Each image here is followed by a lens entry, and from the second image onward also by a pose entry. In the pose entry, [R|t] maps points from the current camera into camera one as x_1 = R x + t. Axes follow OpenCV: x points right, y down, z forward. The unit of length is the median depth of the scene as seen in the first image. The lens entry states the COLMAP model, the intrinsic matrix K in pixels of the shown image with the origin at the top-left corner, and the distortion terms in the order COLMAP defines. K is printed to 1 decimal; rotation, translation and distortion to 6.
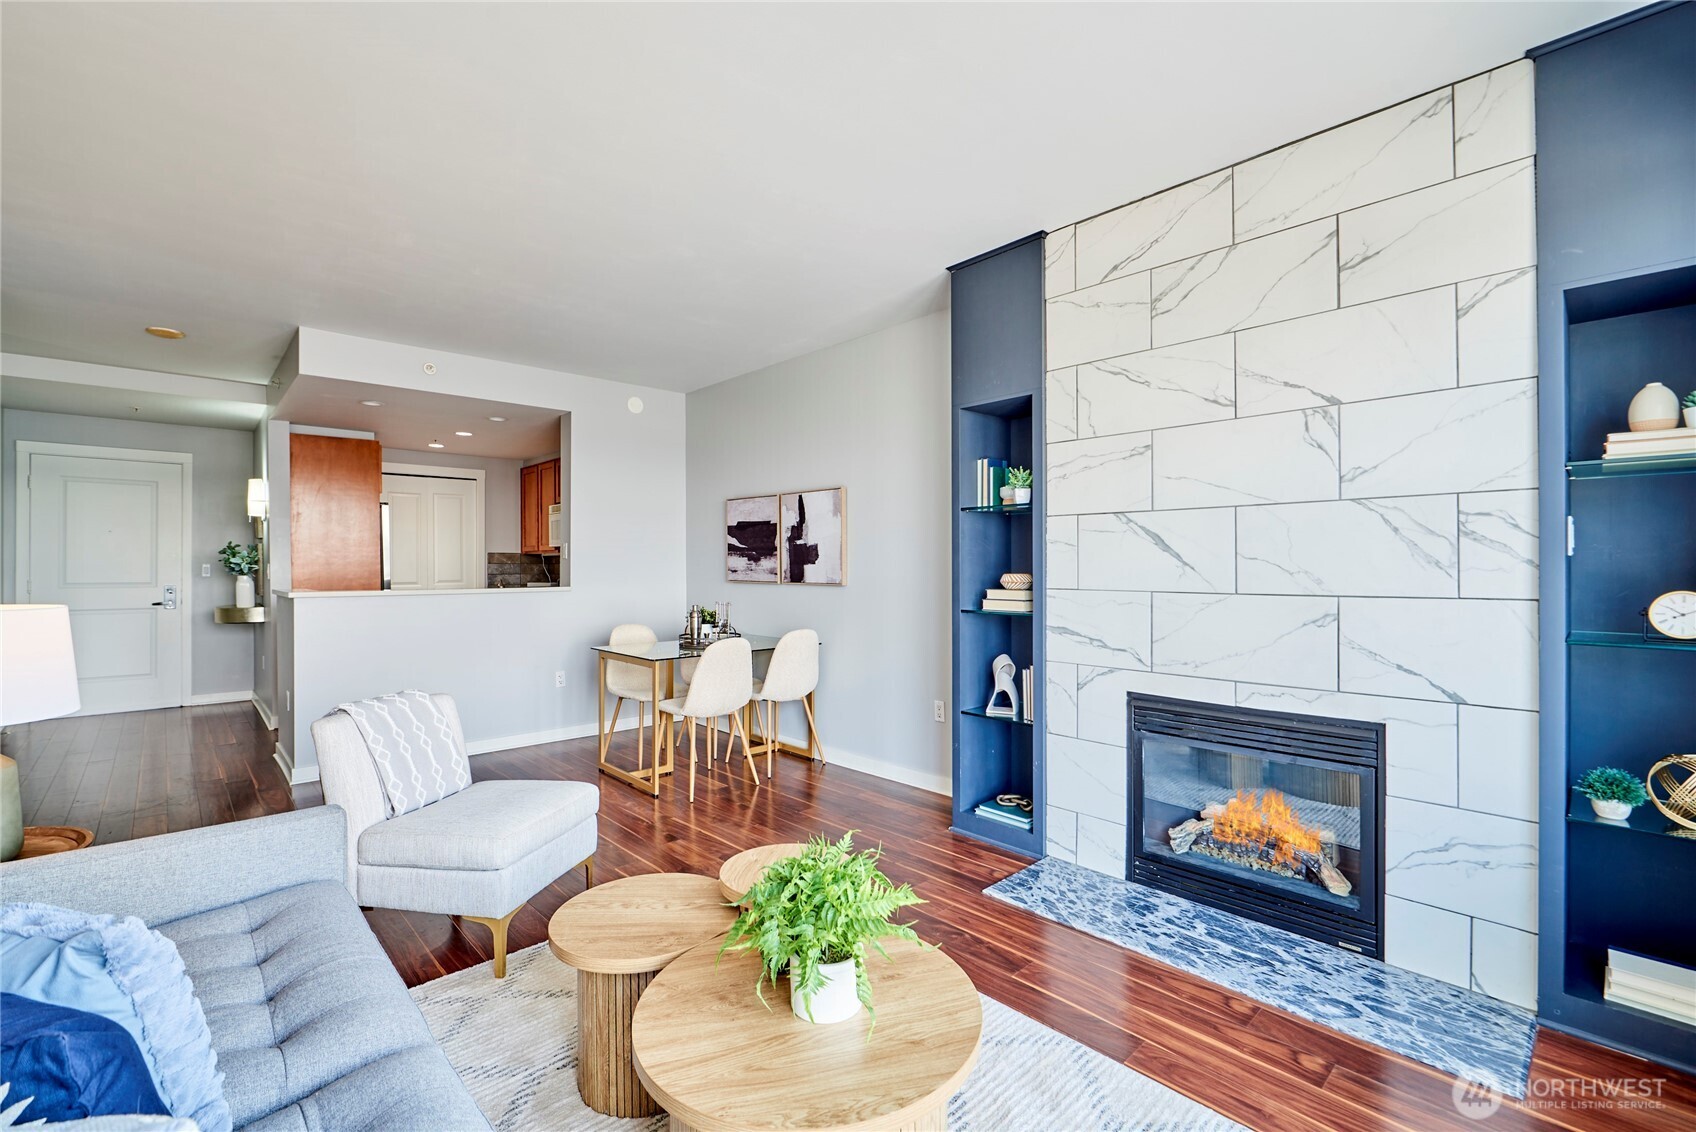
lens RADIAL K [[733.4, 0, 852.8], [0, 733.4, 566.9], [0, 0, 1]] dist [-0.012840, 0.000619]
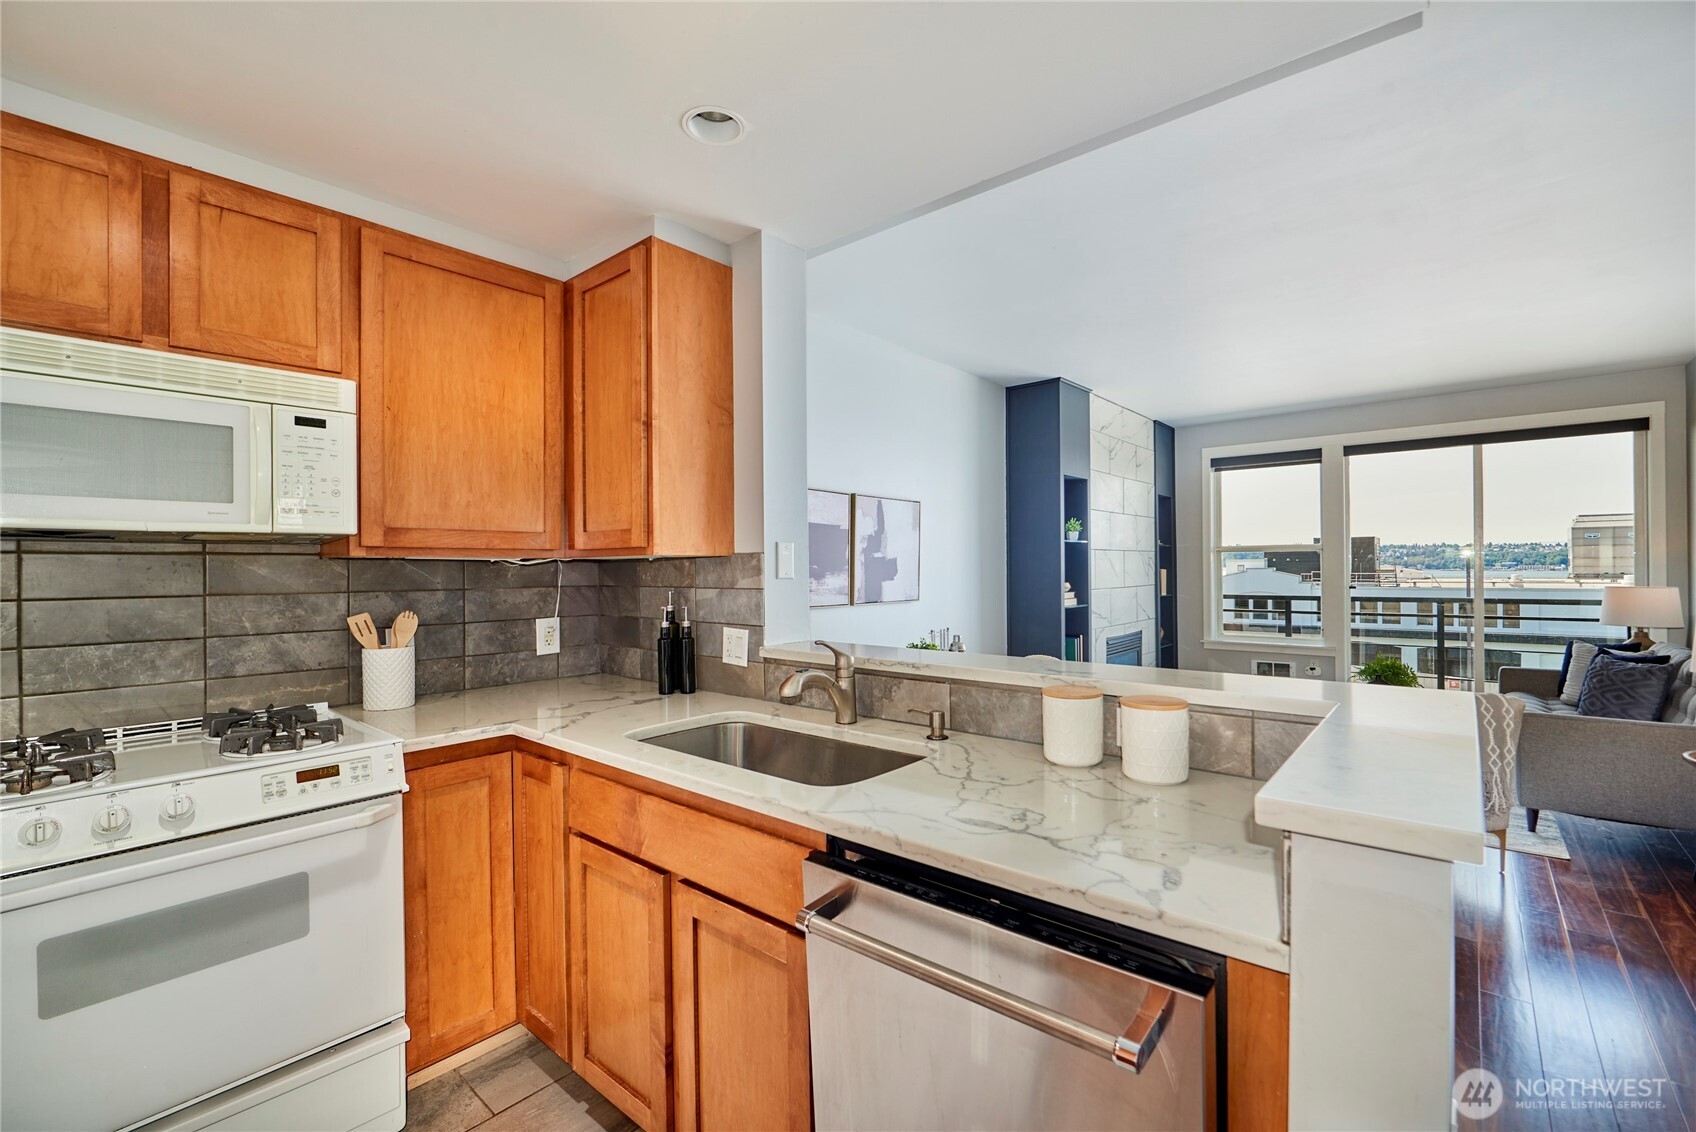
lens RADIAL K [[727.7, 0, 851.0], [0, 727.7, 566.5], [0, 0, 1]] dist [-0.017176, 0.003349]
pose [[-0.105468, 0.001745, 0.994421, -0.915235], [0.009495, 0.999955, -0.000747, -0.020105], [-0.994377, 0.009363, -0.105480, 1.124156]]
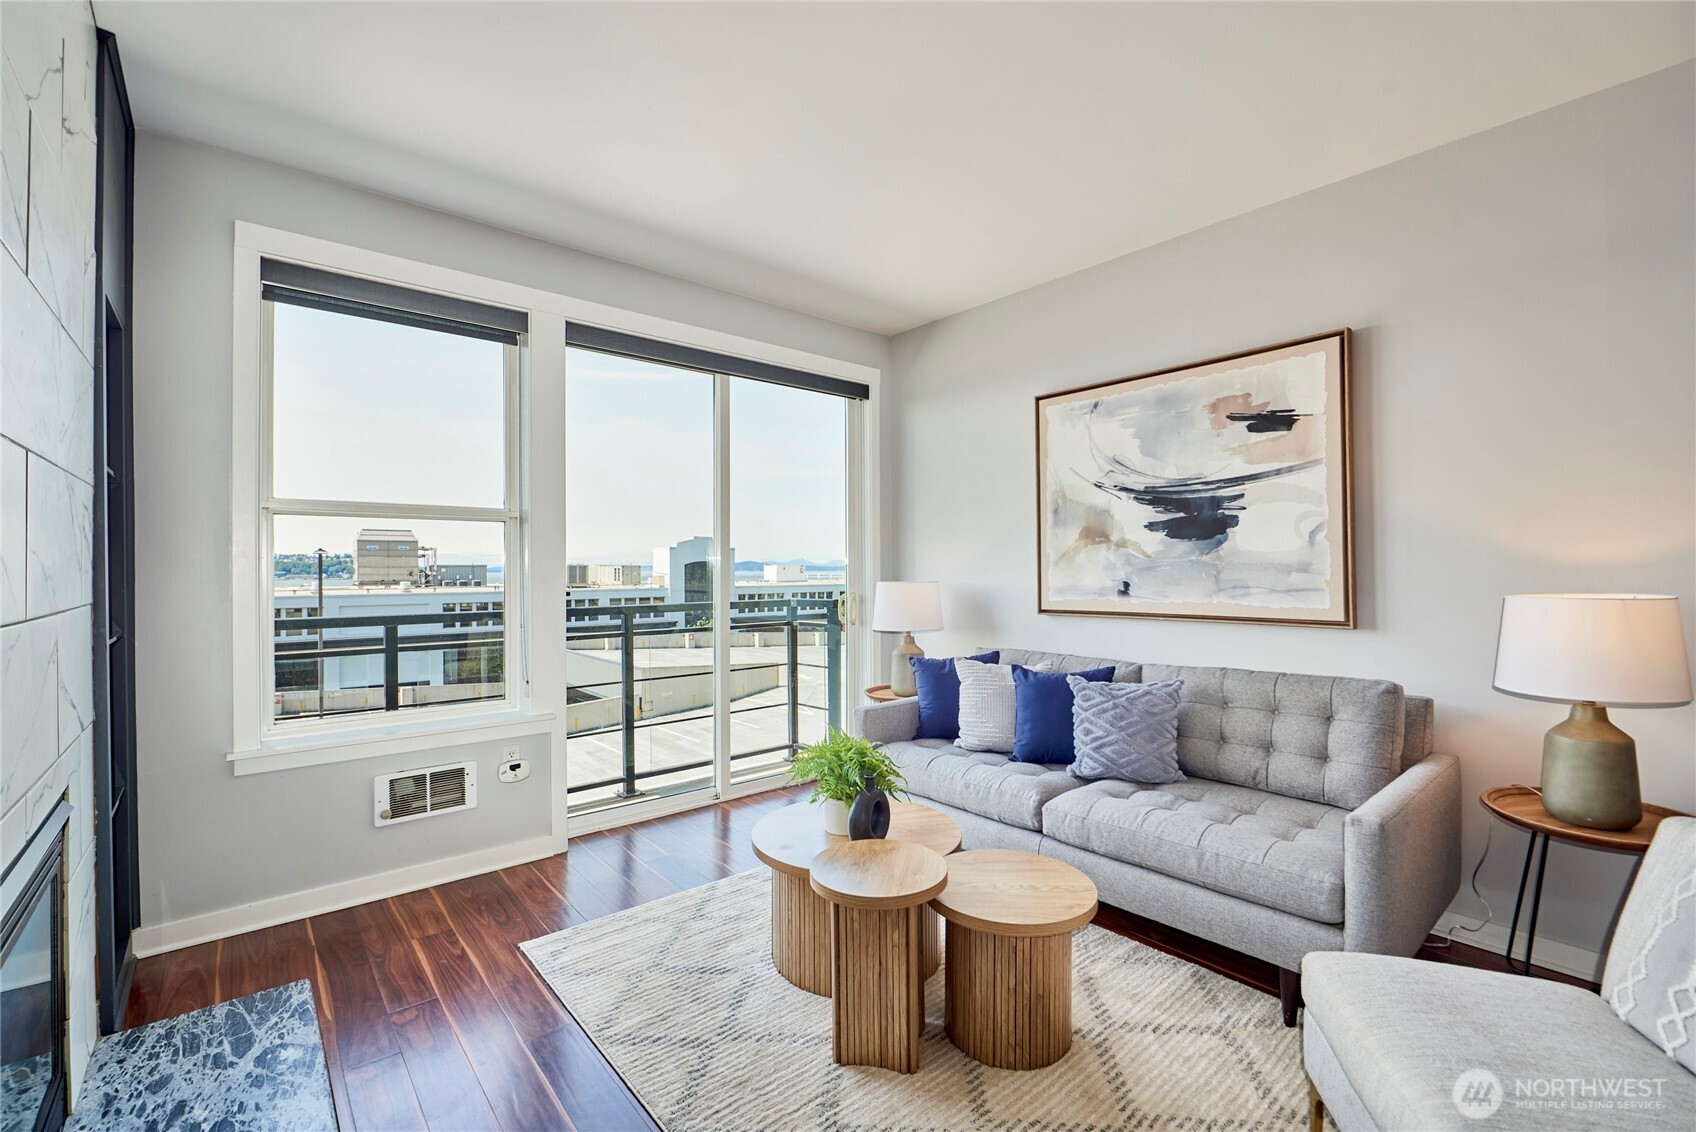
lens RADIAL K [[727.7, 0, 851.0], [0, 727.7, 566.5], [0, 0, 1]] dist [-0.017176, 0.003349]
pose [[-0.998709, 0.005501, 0.050494, -0.039918], [0.005452, 0.999985, -0.001101, 0.000572], [-0.050499, -0.000824, -0.998724, 0.773929]]
